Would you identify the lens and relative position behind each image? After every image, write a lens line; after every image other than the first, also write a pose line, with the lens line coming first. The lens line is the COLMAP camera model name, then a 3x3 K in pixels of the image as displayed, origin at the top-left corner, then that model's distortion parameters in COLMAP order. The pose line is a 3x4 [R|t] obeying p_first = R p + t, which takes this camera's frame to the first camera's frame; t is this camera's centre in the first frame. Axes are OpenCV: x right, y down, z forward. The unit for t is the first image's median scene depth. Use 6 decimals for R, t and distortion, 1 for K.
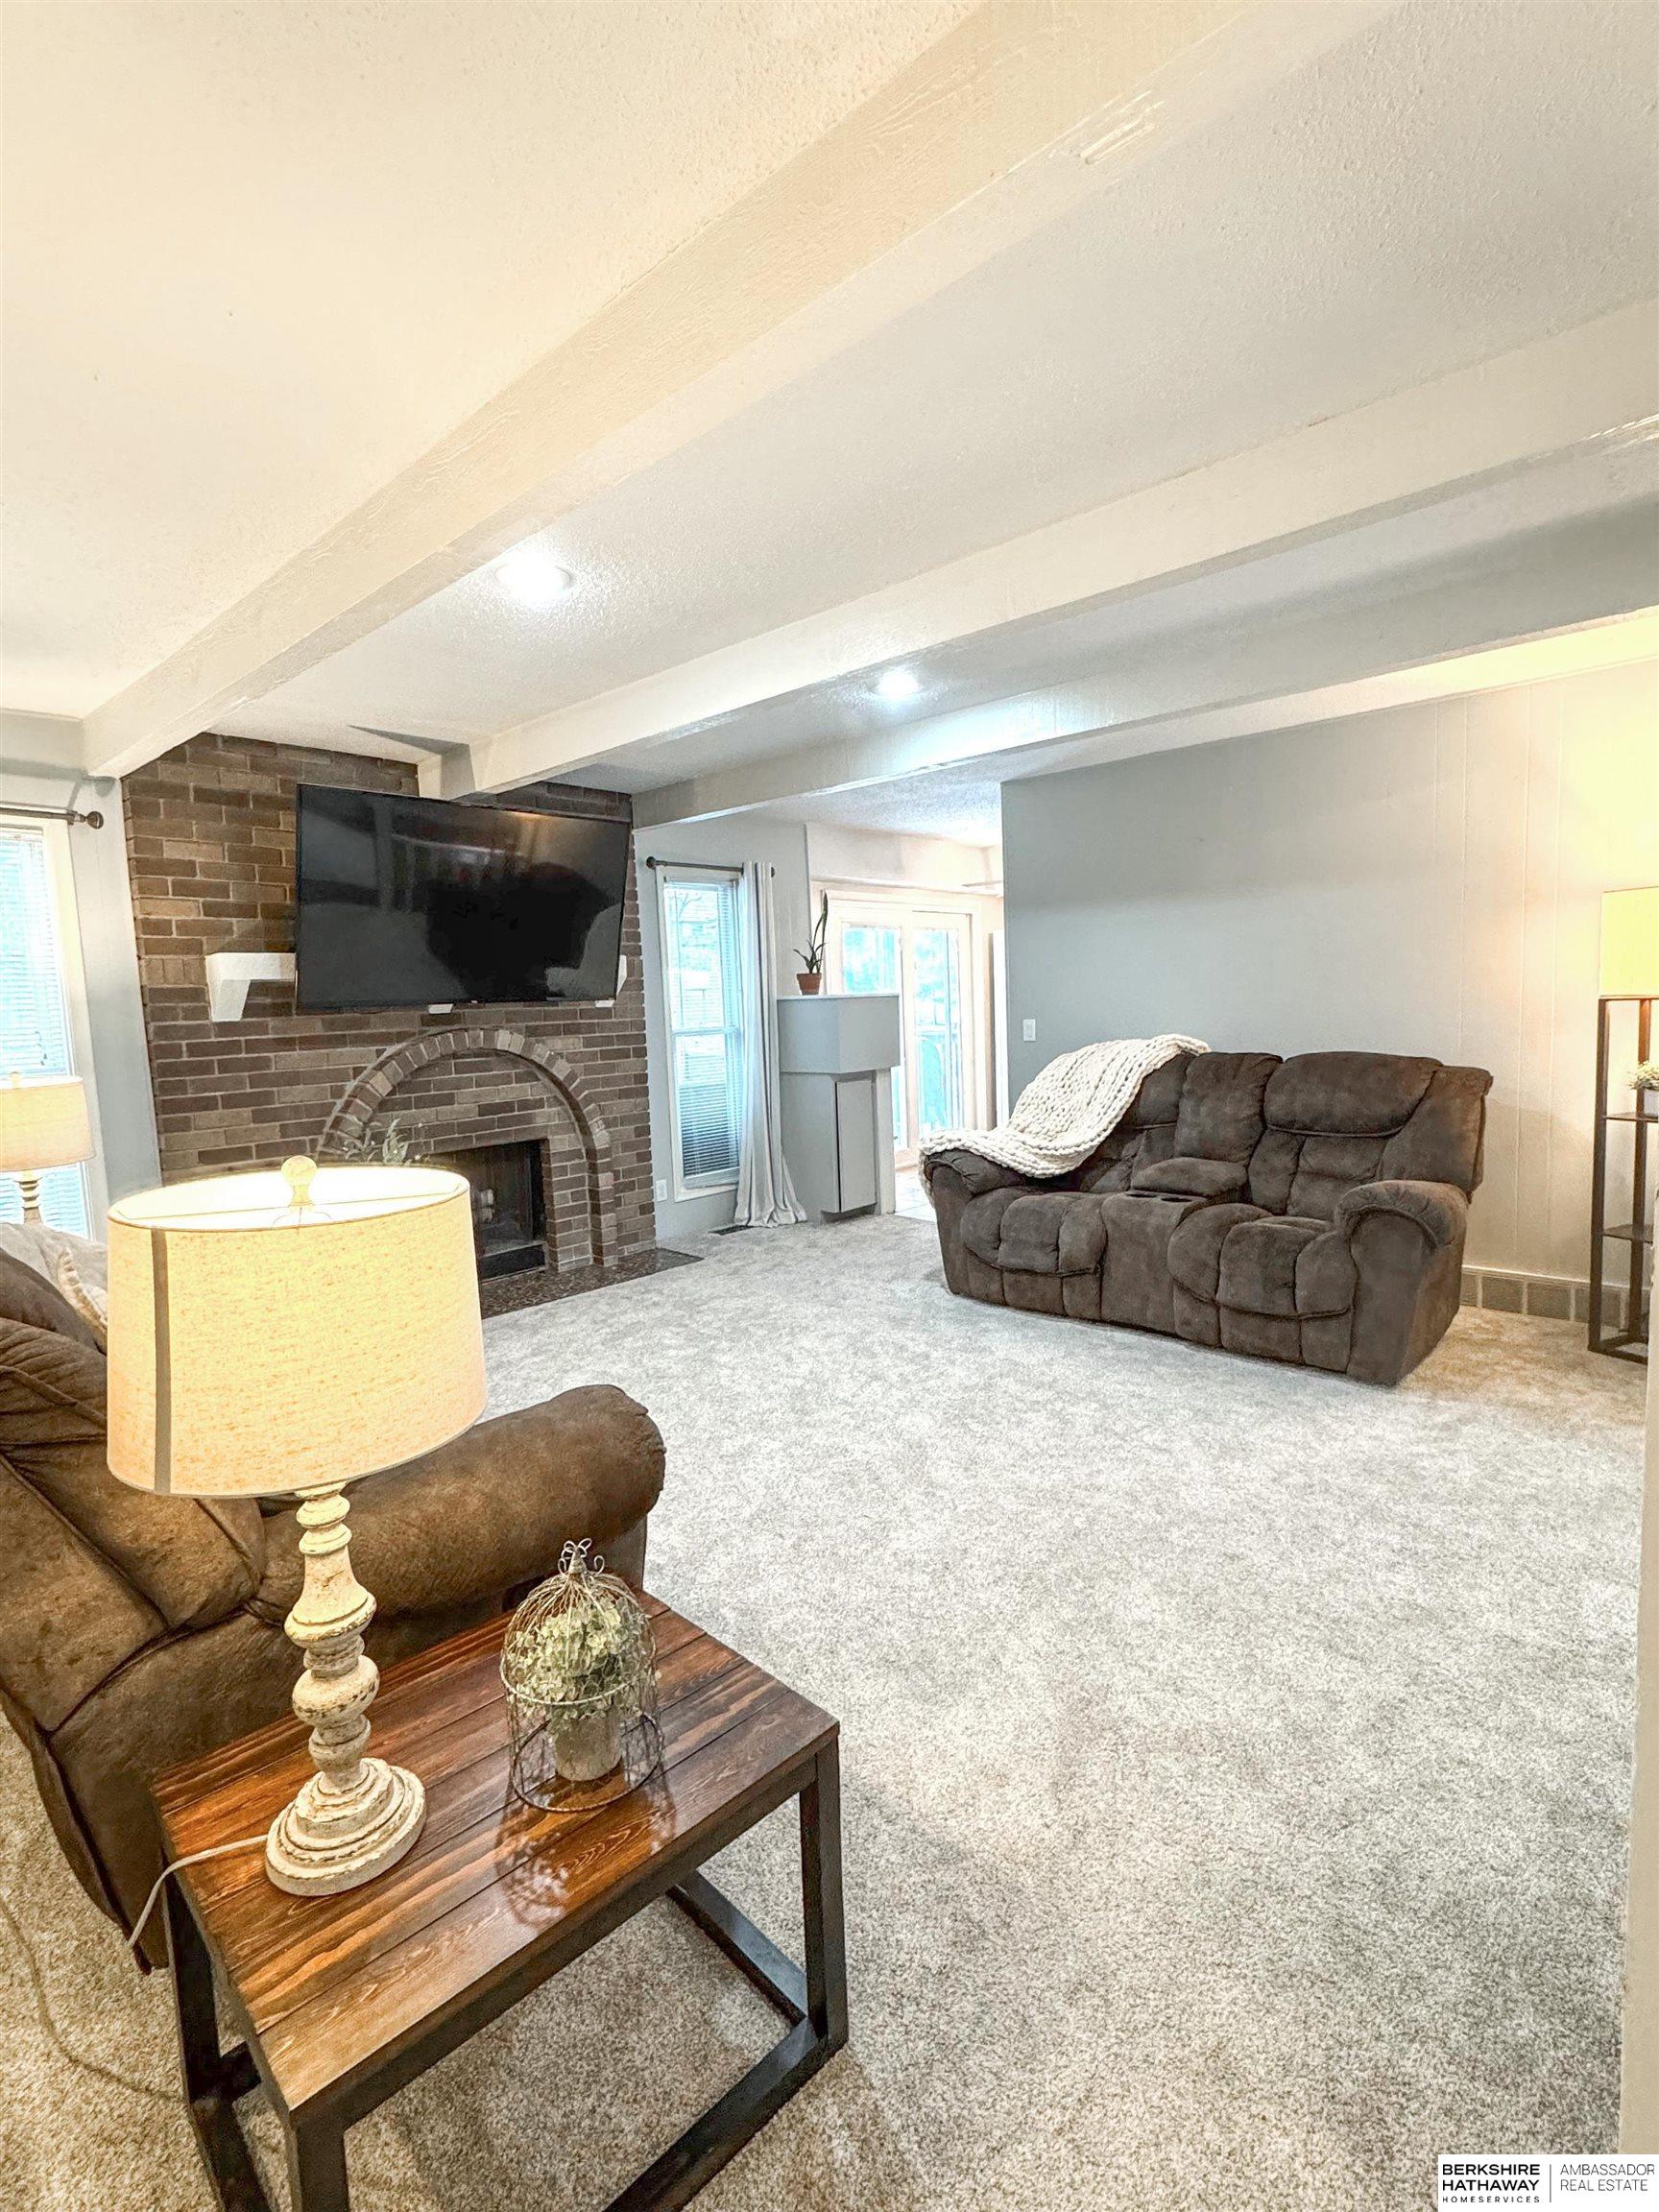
lens RADIAL K [[1047.8, 0, 829.5], [0, 1047.8, 1106.0], [0, 0, 1]] dist [0.006109, 0.000422]
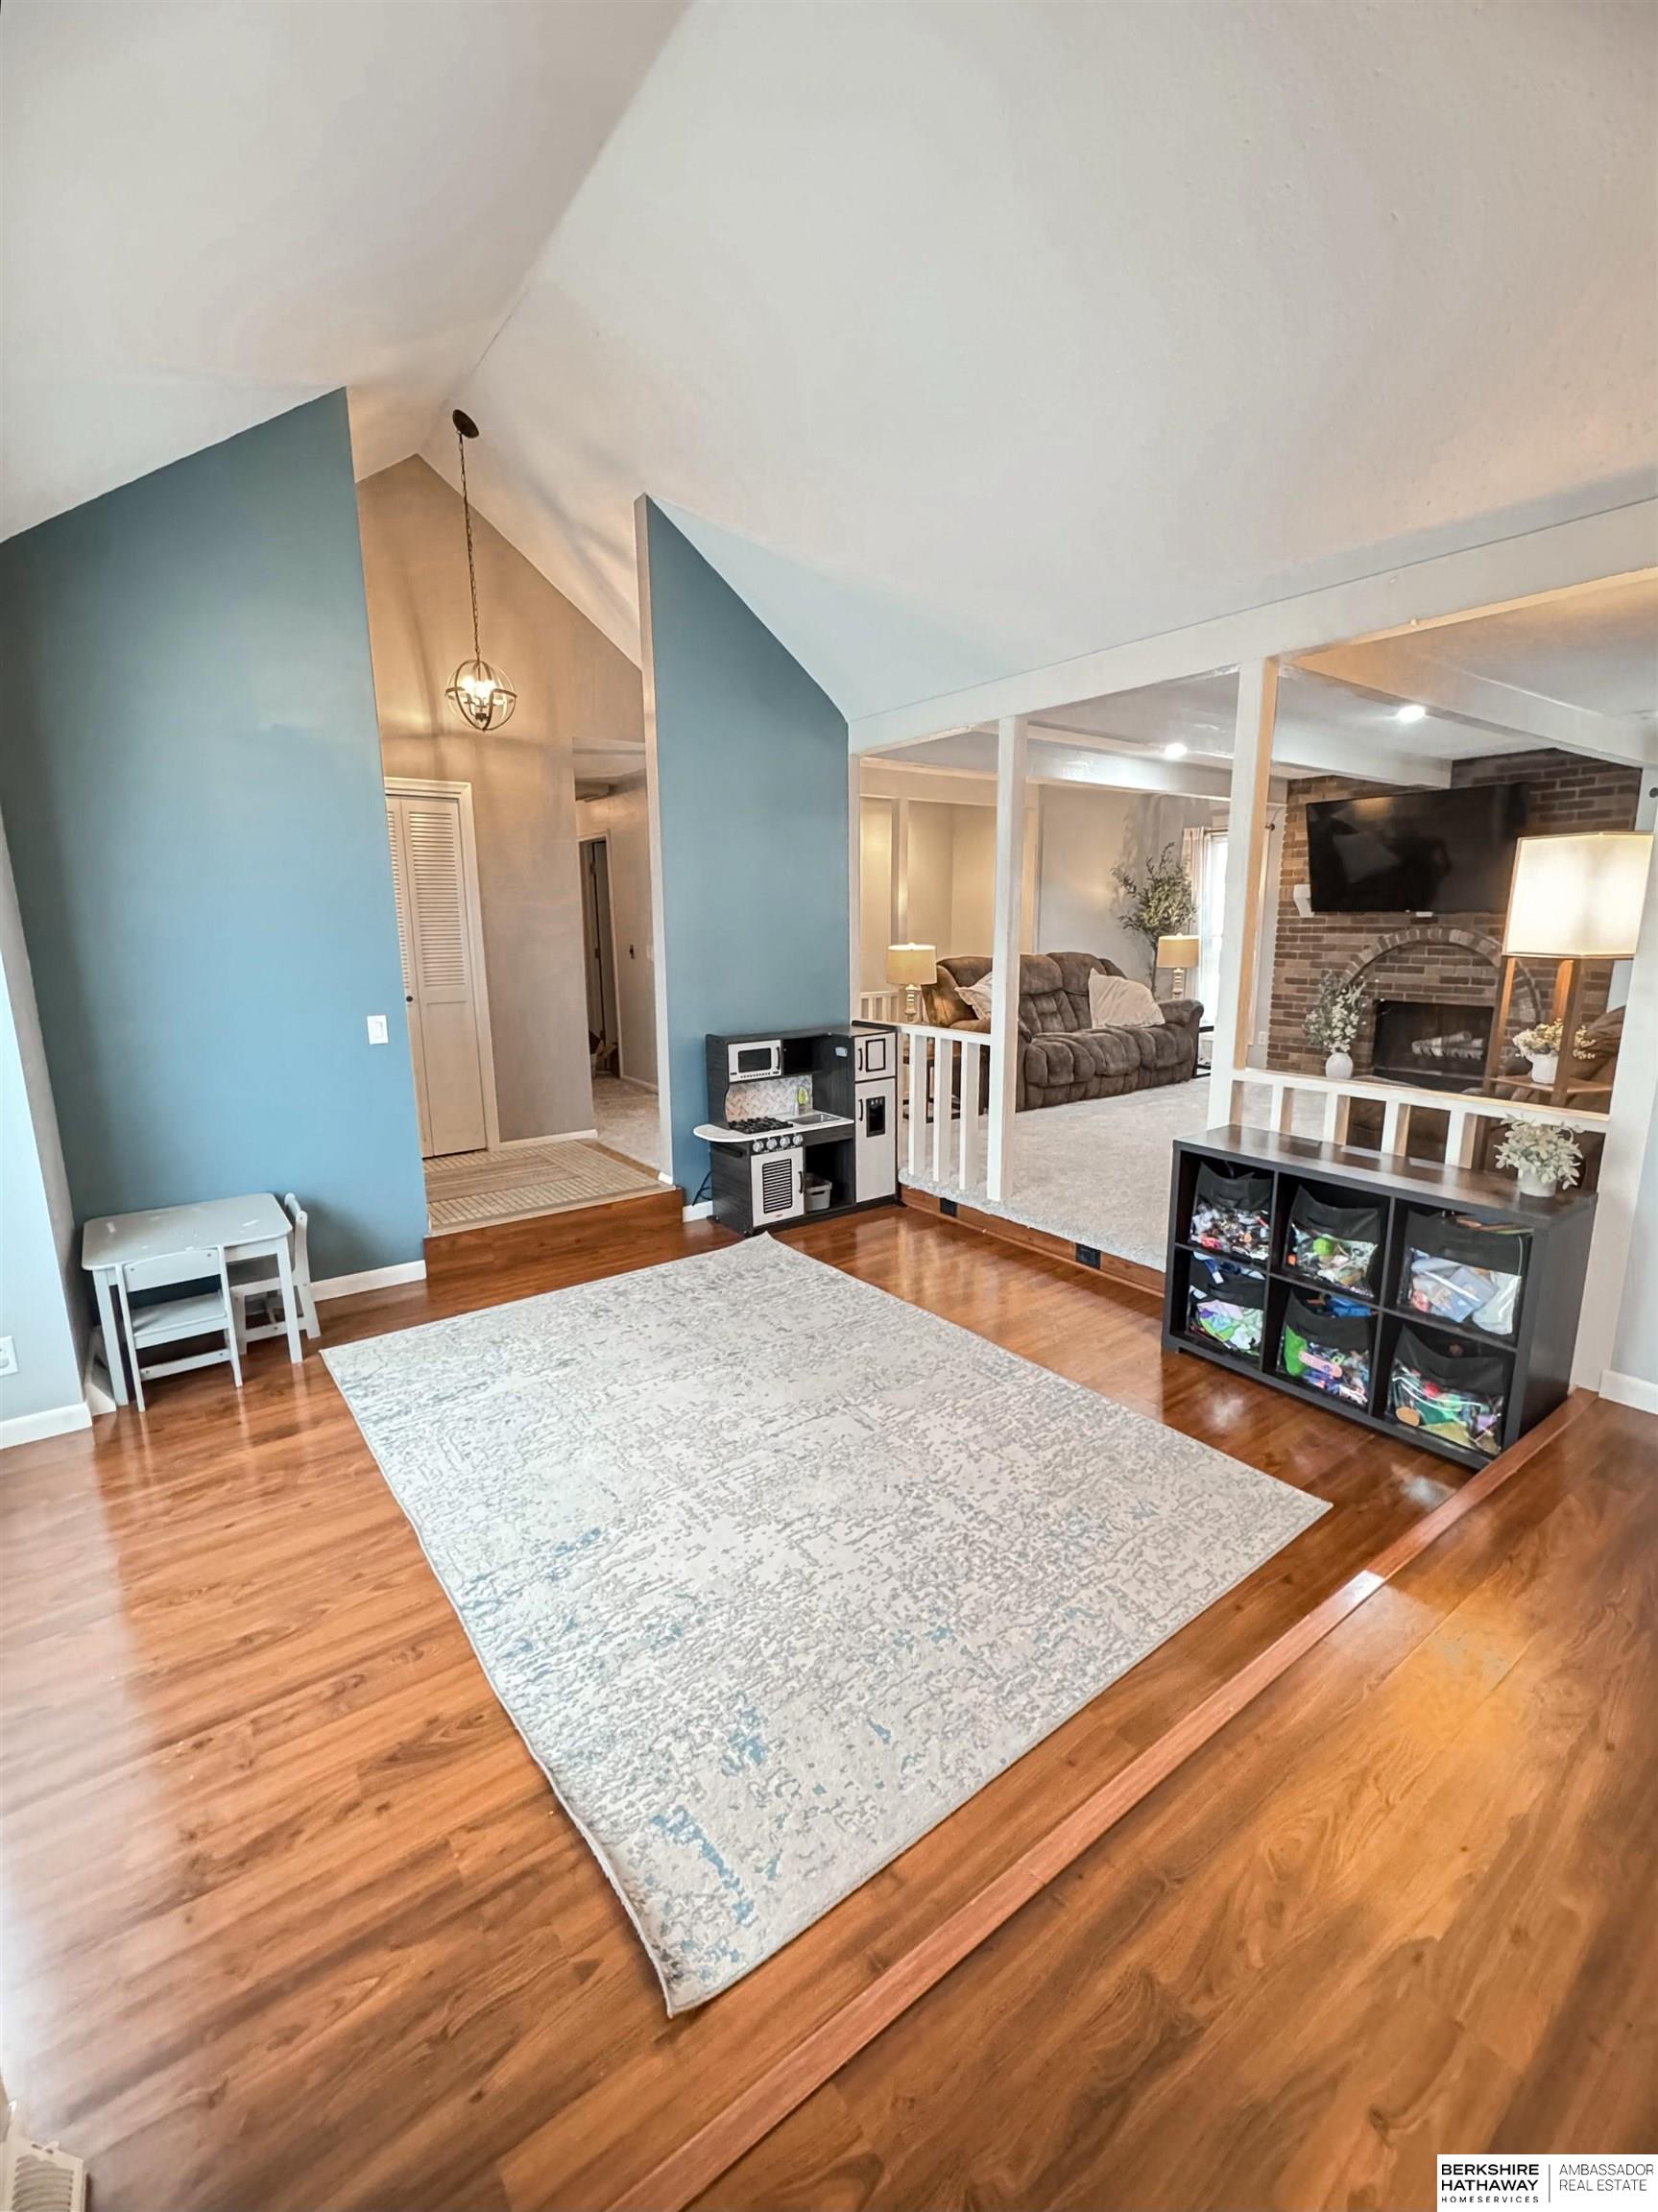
lens RADIAL K [[938.8, 0, 831.8], [0, 938.8, 1104.7], [0, 0, 1]] dist [-0.000144, 0.000292]
pose [[-0.187191, 0.232364, -0.954446, 1.463481], [-0.083462, 0.964345, 0.251143, -0.109649], [0.978771, 0.126672, -0.161123, 0.411170]]
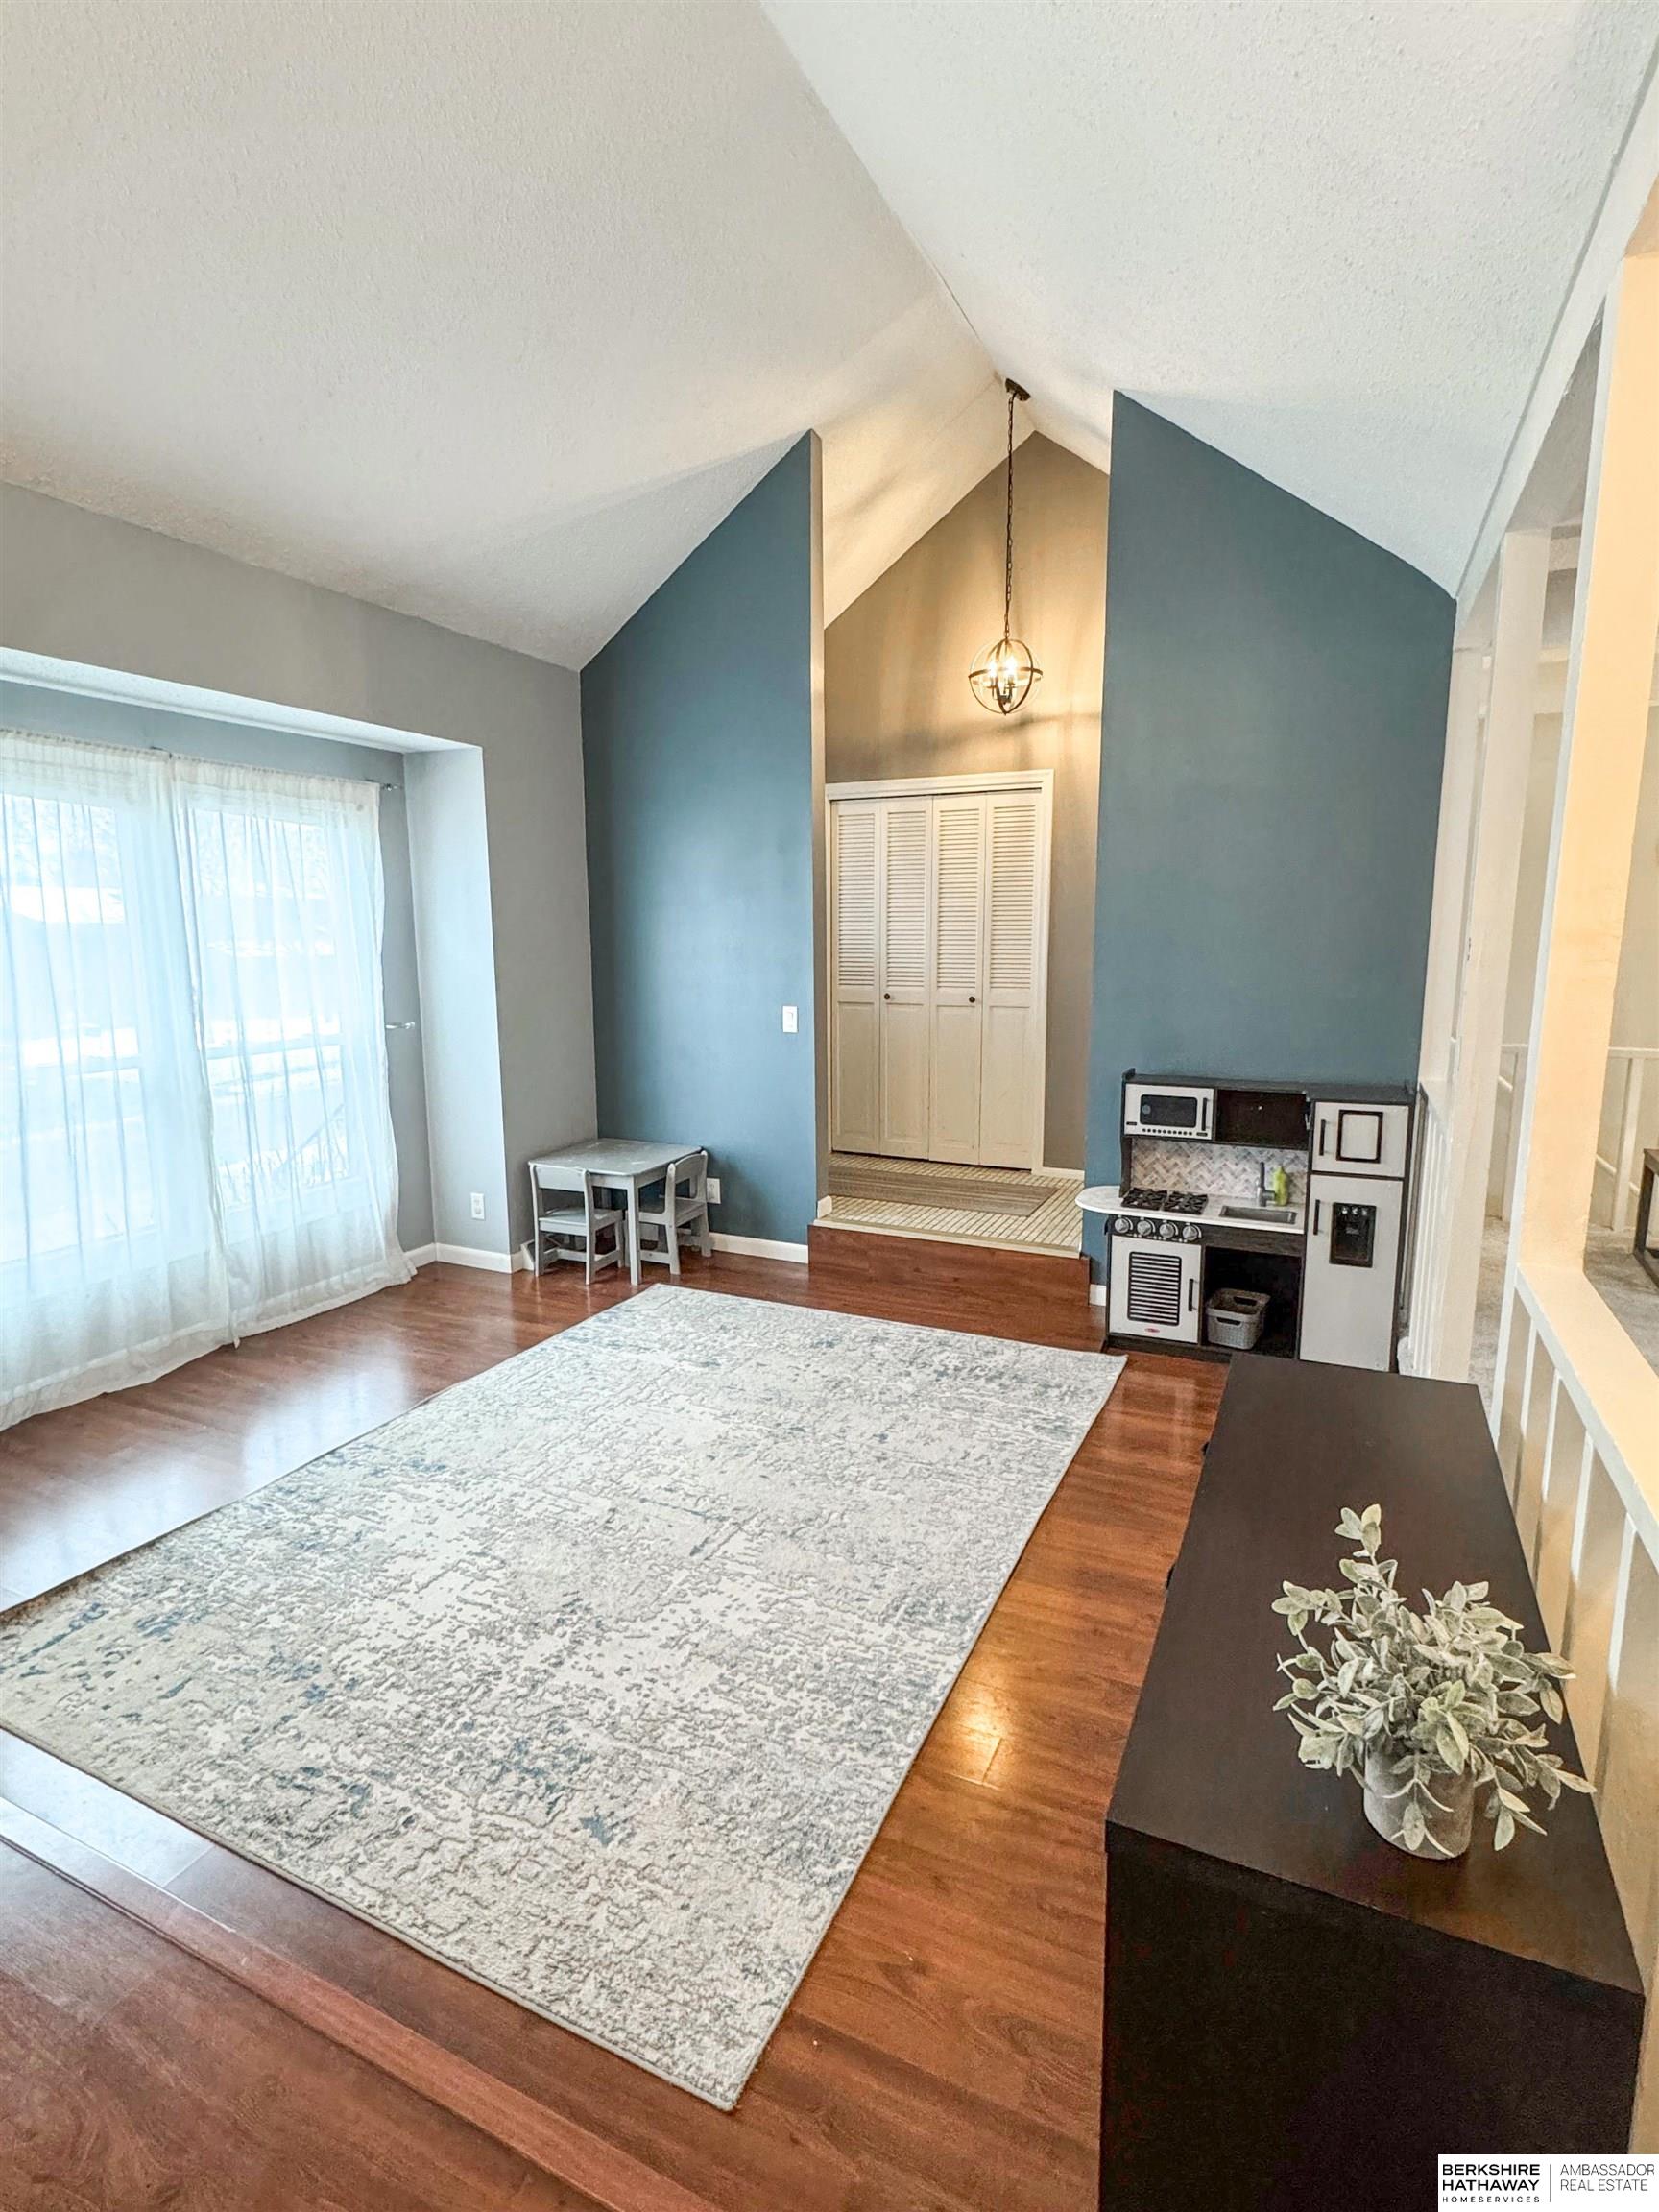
lens RADIAL K [[1085.3, 0, 827.2], [0, 1085.3, 1092.2], [0, 0, 1]] dist [-0.017185, 0.009558]
pose [[-0.958696, 0.086817, -0.270858, 0.922257], [0.015547, 0.966850, 0.254869, -0.126008], [0.284007, 0.240131, -0.928266, 0.903122]]
